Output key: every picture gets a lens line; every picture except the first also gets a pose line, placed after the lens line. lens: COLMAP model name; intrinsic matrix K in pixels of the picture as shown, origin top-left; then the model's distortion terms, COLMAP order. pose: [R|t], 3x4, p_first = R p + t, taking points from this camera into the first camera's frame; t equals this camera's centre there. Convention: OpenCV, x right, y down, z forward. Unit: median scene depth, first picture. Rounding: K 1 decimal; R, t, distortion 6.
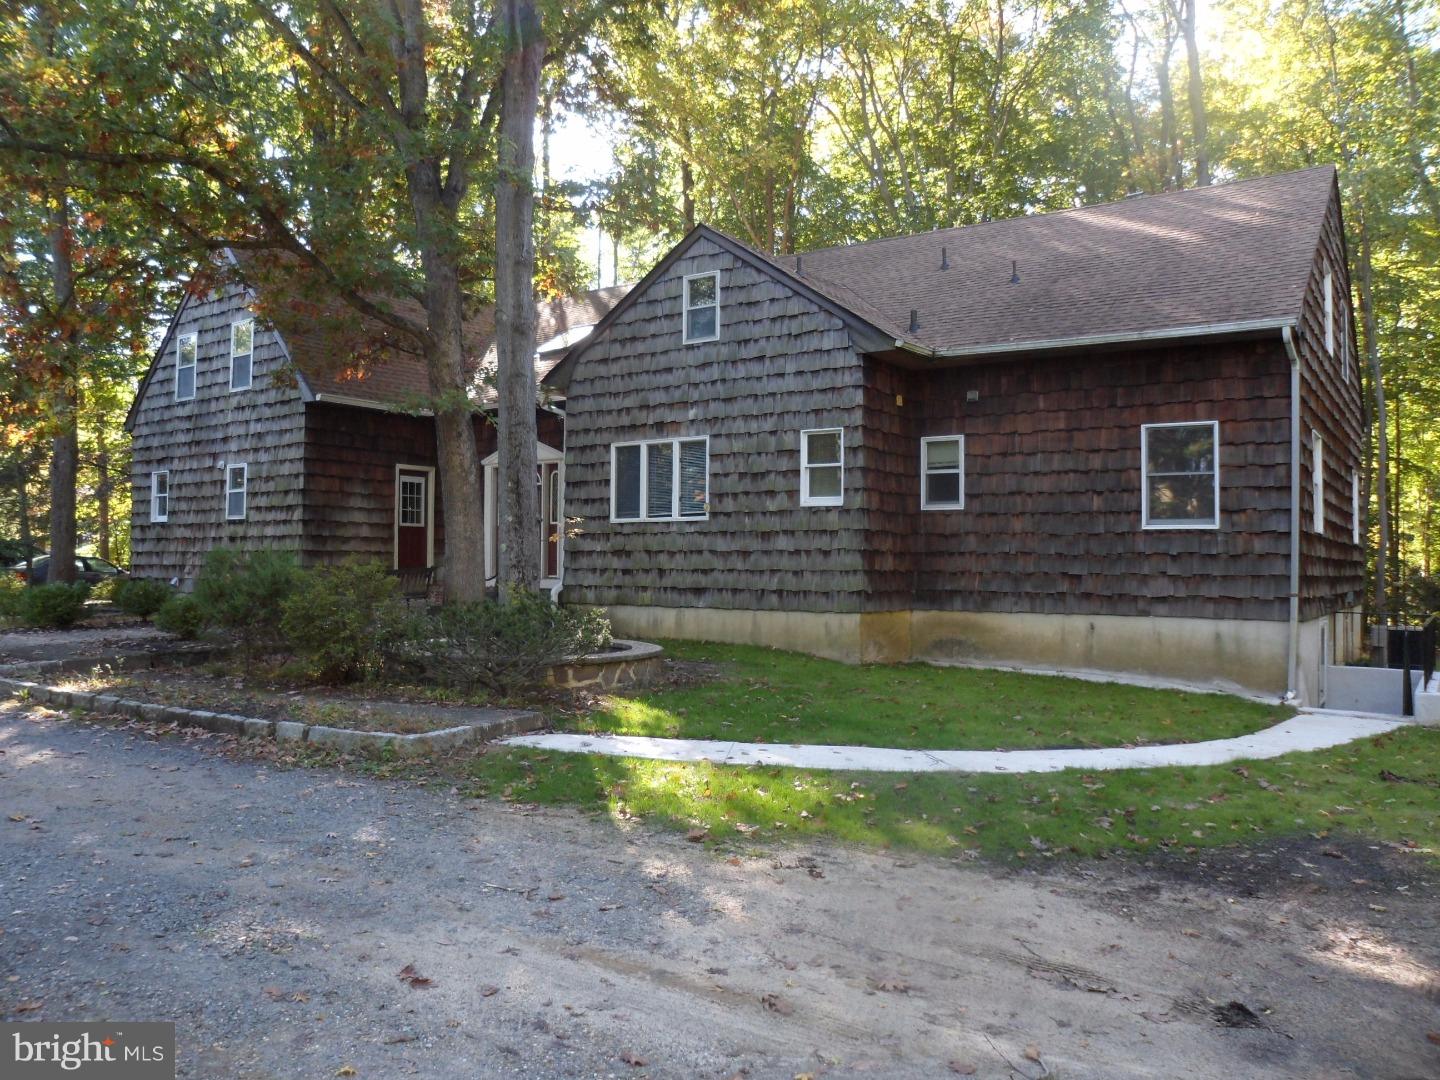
lens RADIAL K [[1079.7, 0, 753.0], [0, 1079.7, 551.0], [0, 0, 1]] dist [-0.147891, 0.098964]
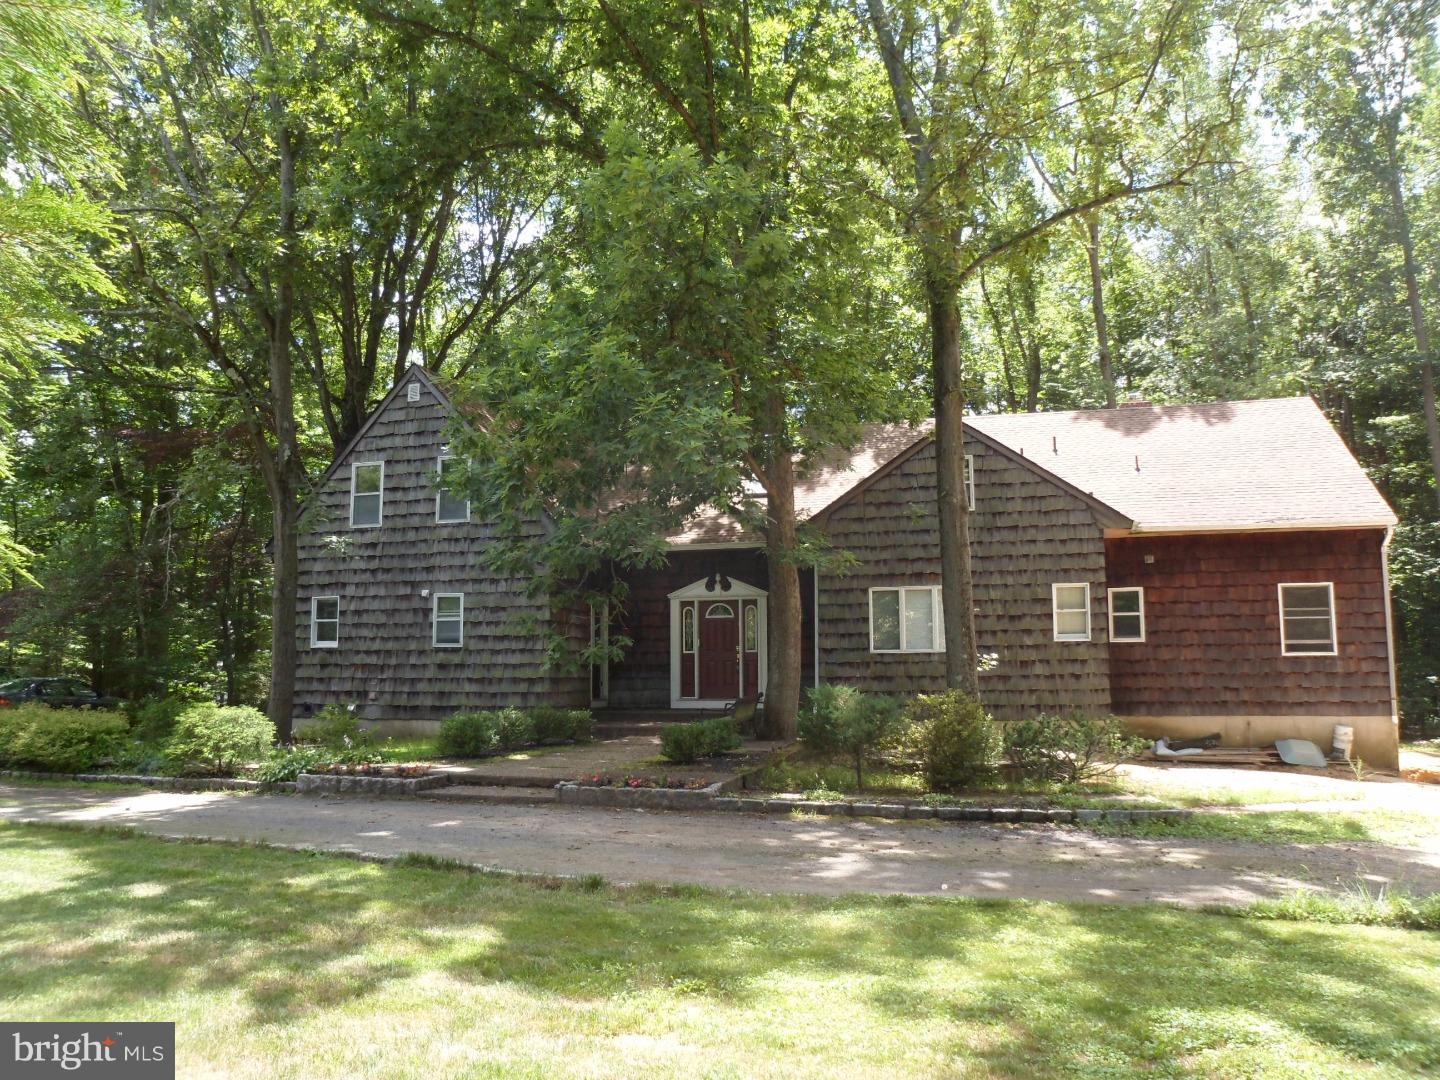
lens RADIAL K [[1079.7, 0, 753.0], [0, 1079.7, 551.0], [0, 0, 1]] dist [-0.147891, 0.098964]
pose [[0.947518, 0.023663, 0.318826, -0.711147], [0.007034, 0.995473, -0.094788, -0.029987], [-0.319625, 0.092056, 0.943062, -0.124038]]
